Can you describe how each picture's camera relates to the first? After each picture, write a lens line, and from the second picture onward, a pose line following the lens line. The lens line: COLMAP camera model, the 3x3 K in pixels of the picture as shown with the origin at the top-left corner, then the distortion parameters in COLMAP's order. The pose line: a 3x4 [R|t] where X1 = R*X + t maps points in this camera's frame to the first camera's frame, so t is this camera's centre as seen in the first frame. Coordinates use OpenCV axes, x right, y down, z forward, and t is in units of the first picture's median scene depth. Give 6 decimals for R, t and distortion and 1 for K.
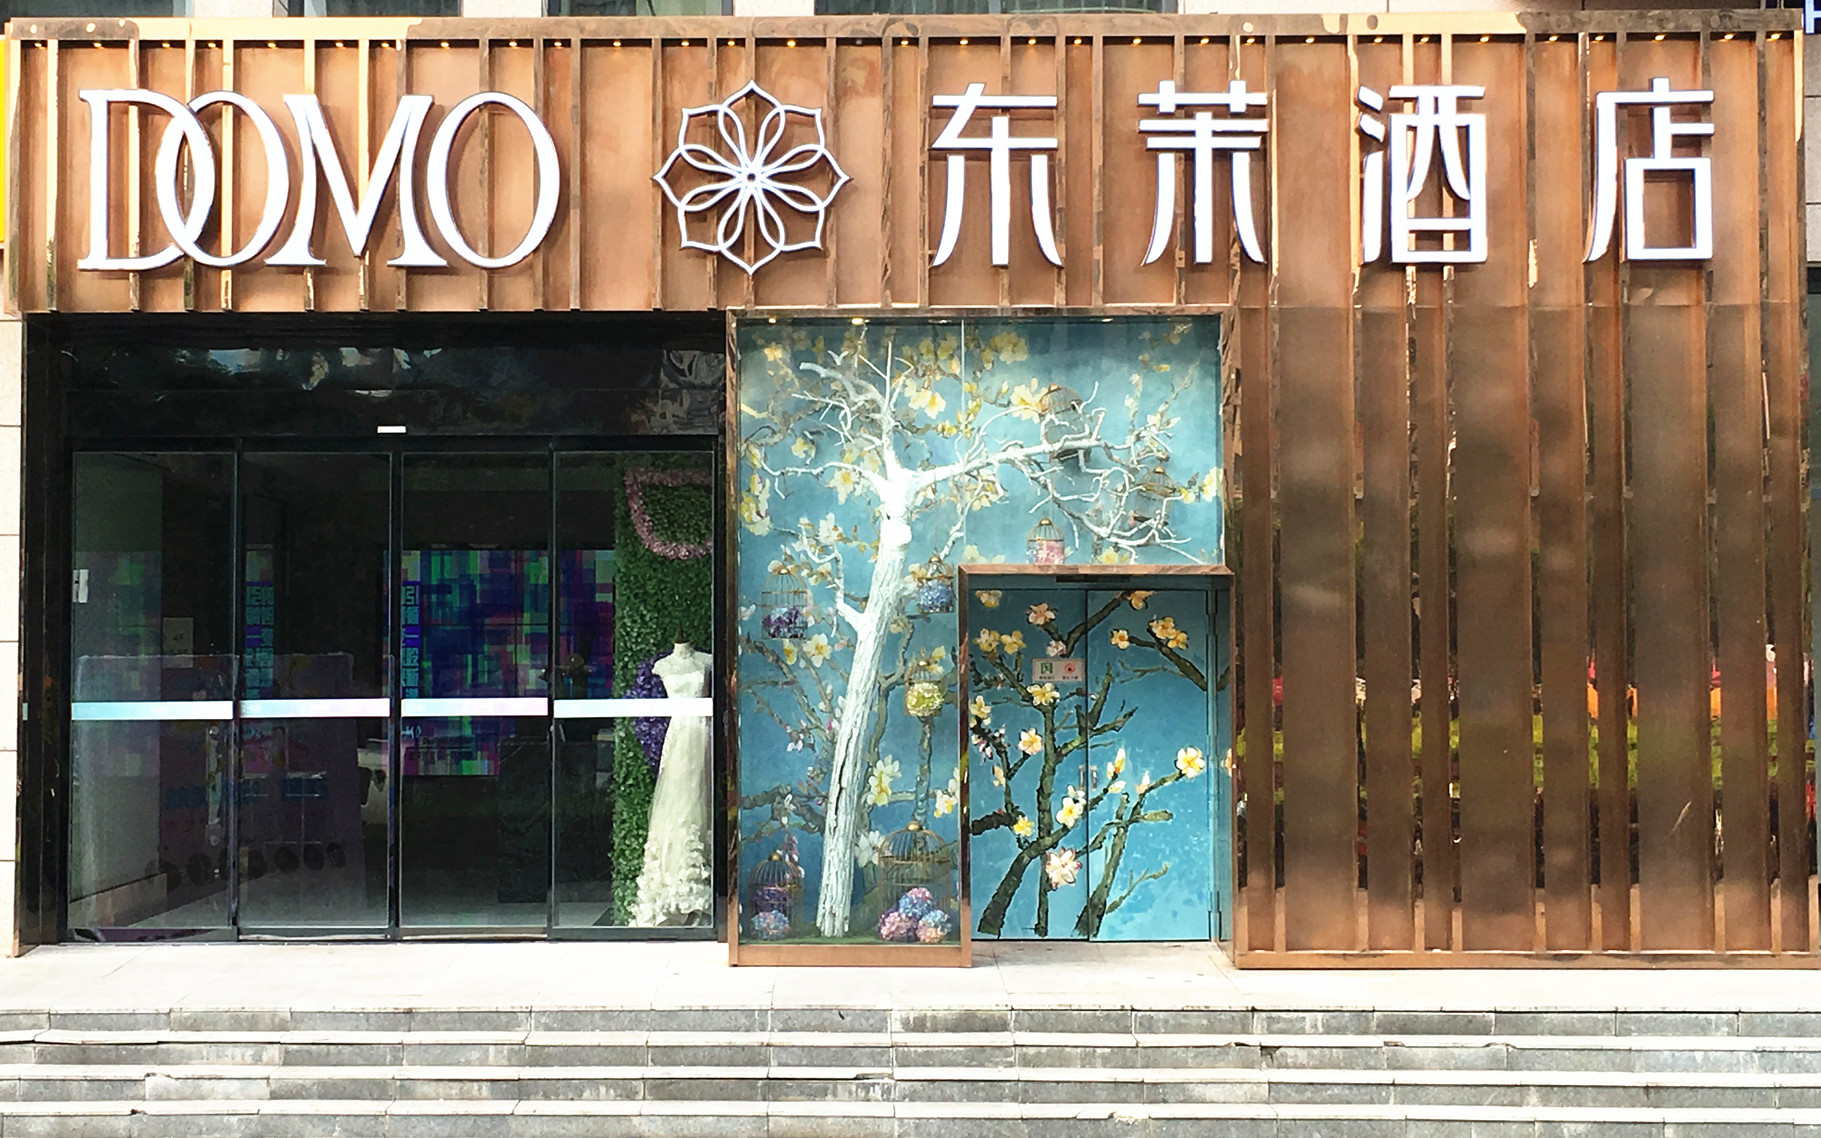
lens RADIAL K [[2619.5, 0, 910.3], [0, 2619.5, 559.8], [0, 0, 1]] dist [0.020294, 0.000000]
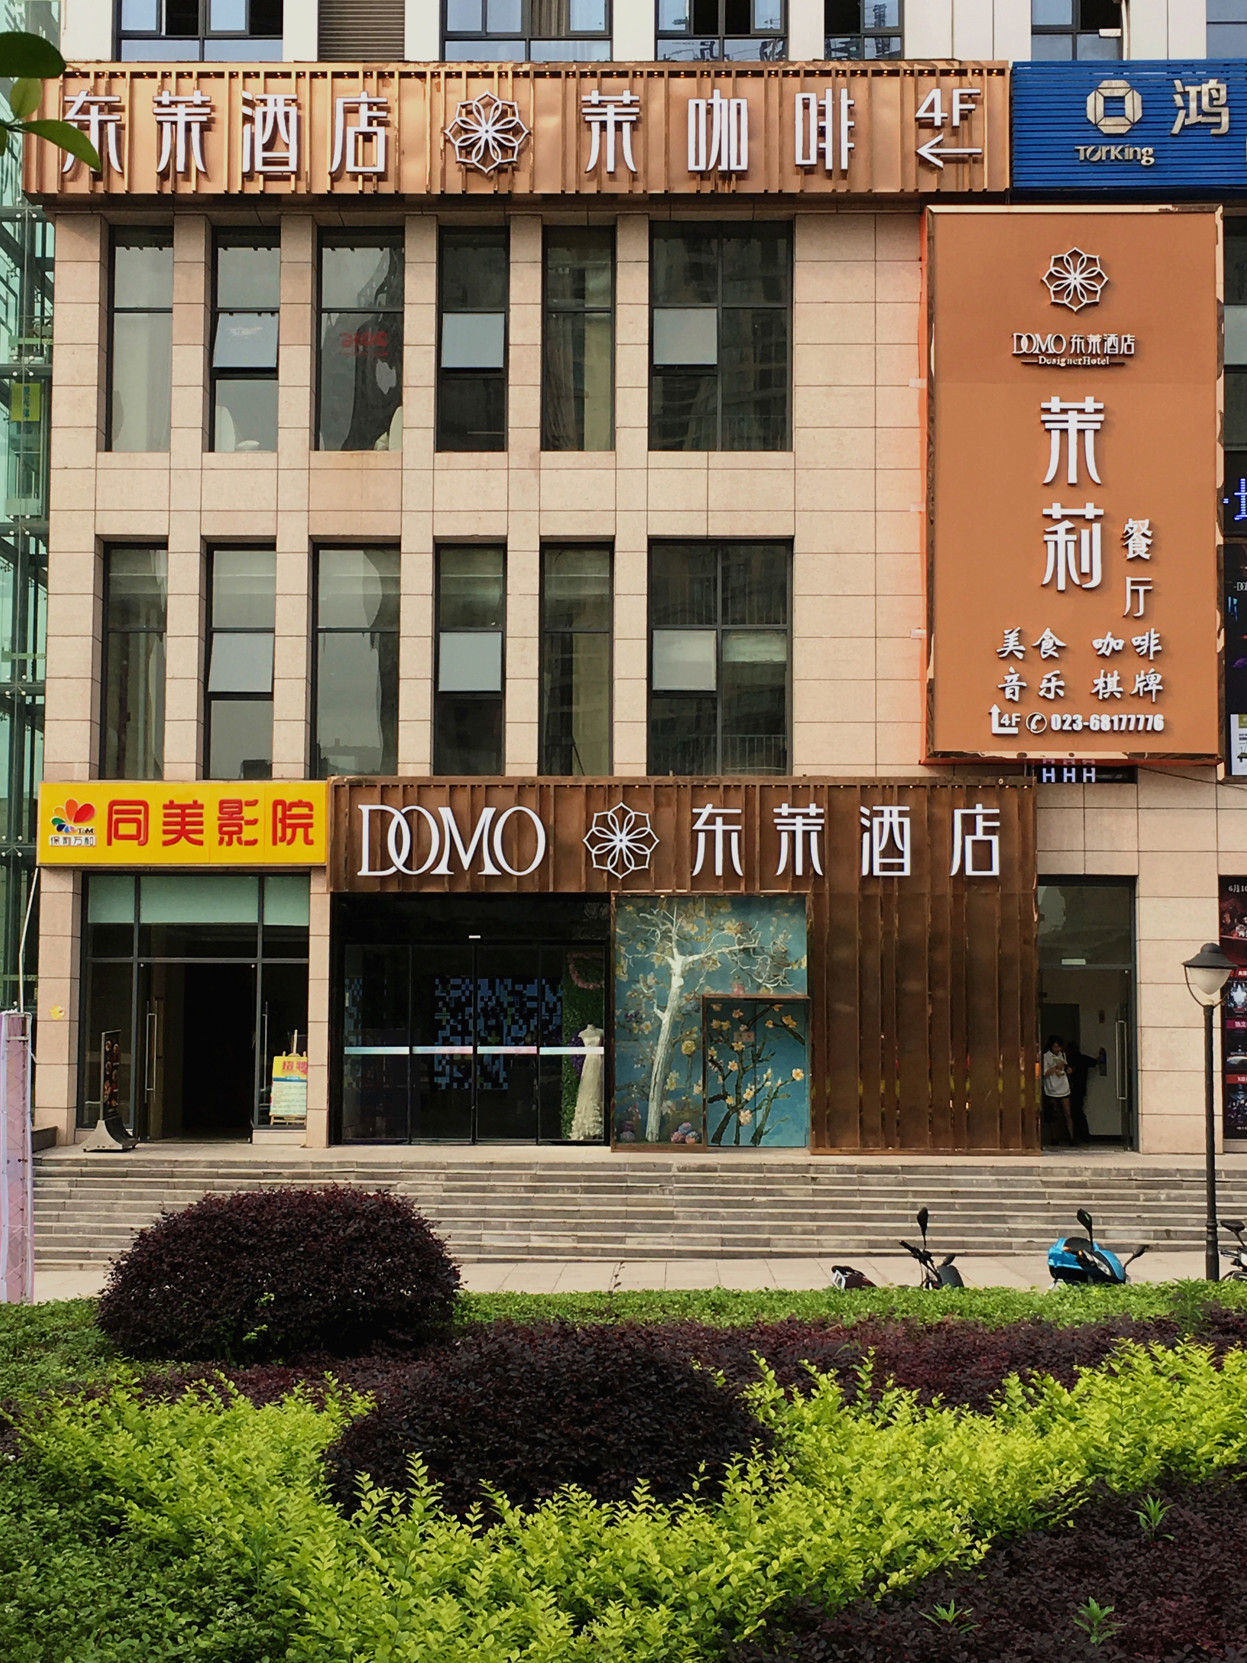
lens RADIAL K [[2156.1, 0, 614.1], [0, 2156.1, 841.3], [0, 0, 1]] dist [0.011085, 0.000000]
pose [[0.998491, 0.002110, -0.054868, 0.047148], [-0.005064, 0.998541, -0.053753, -0.032910], [0.054674, 0.053950, 0.997046, -1.081207]]
